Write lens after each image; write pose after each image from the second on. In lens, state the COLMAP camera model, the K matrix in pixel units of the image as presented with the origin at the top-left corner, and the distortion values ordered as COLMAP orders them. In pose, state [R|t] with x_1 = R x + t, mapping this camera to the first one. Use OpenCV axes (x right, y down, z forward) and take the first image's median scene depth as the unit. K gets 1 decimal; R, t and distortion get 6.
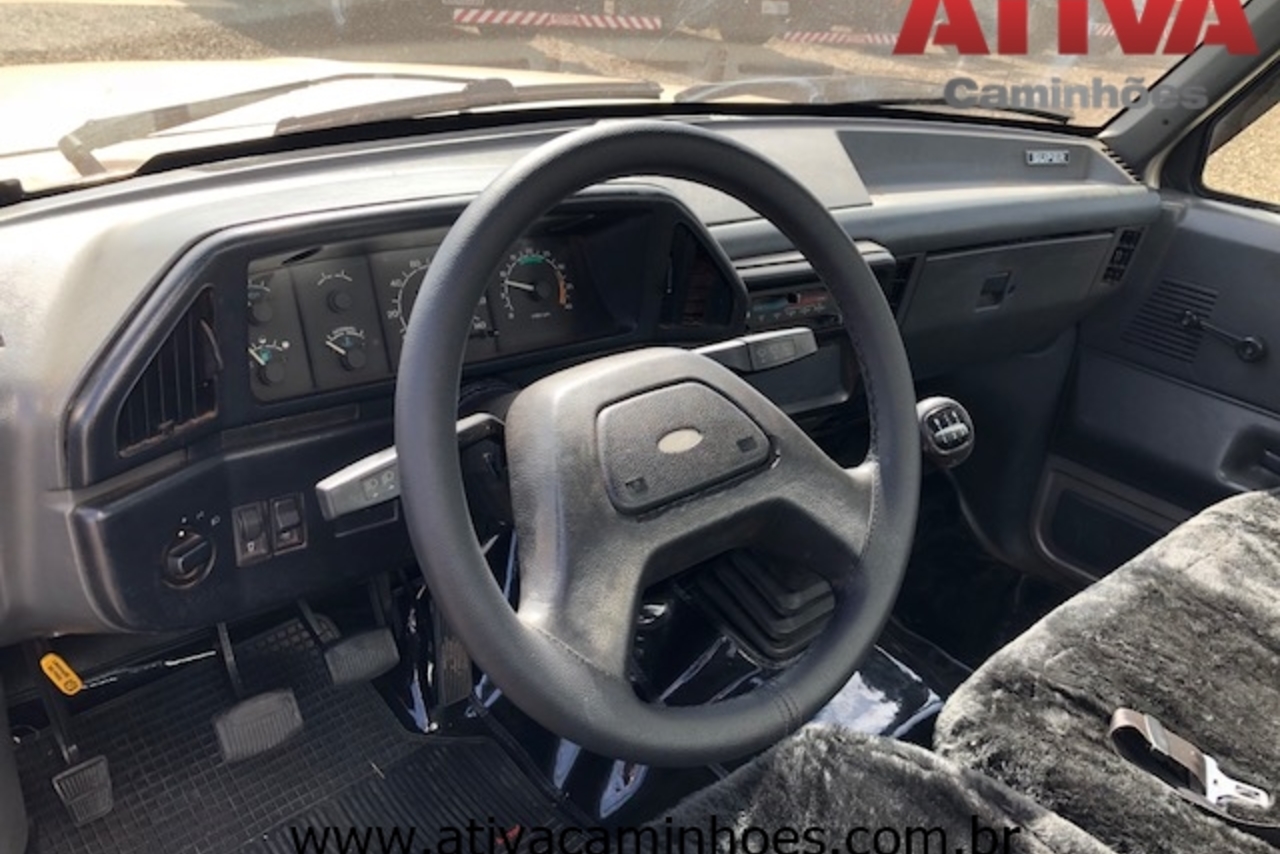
lens RADIAL K [[1056.5, 0, 643.1], [0, 1056.5, 425.9], [0, 0, 1]] dist [0.030799, -0.009331]
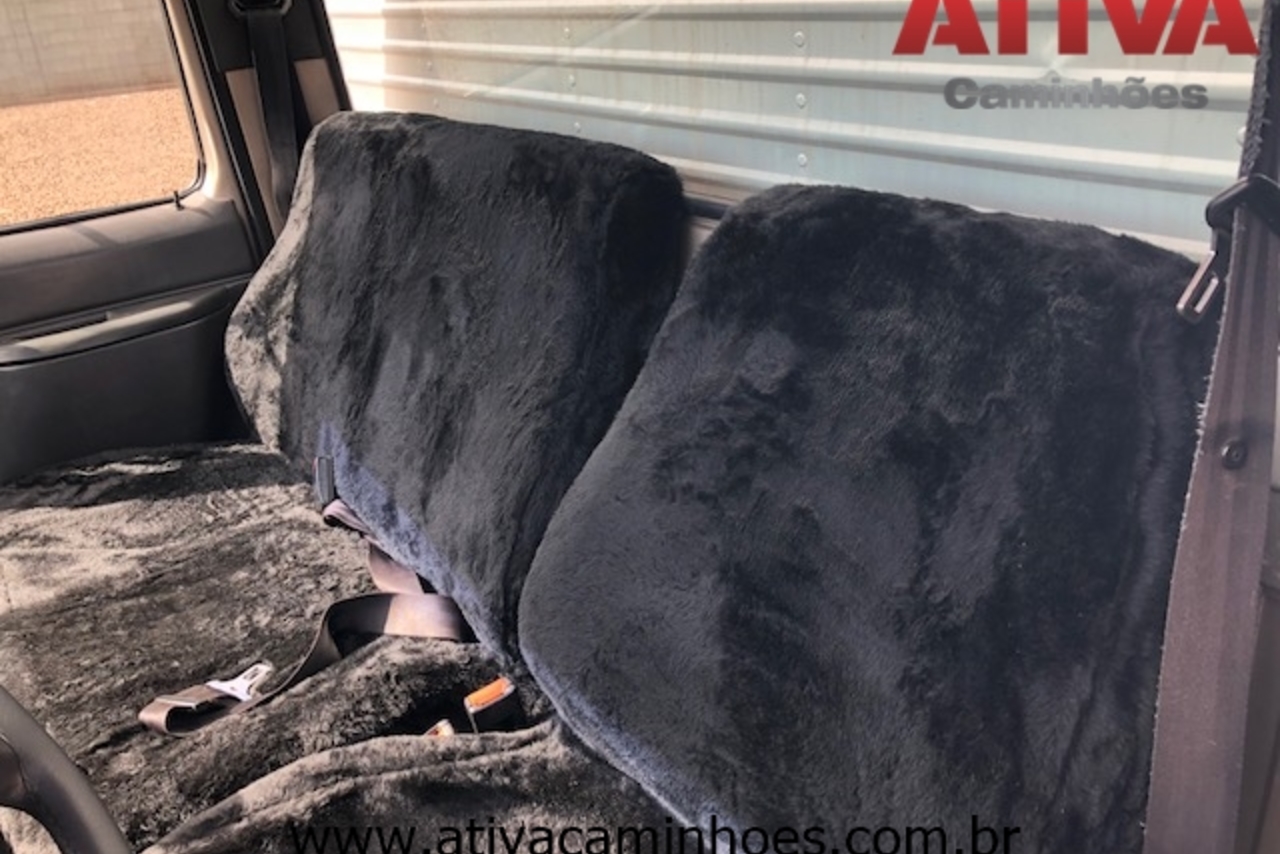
lens RADIAL K [[1056.5, 0, 643.4], [0, 1056.5, 427.3], [0, 0, 1]] dist [0.030799, -0.009331]
pose [[0.062647, -0.502608, 0.862241, -0.296492], [0.493592, 0.766488, 0.410930, -0.143381], [-0.867434, 0.399852, 0.296102, 0.151325]]
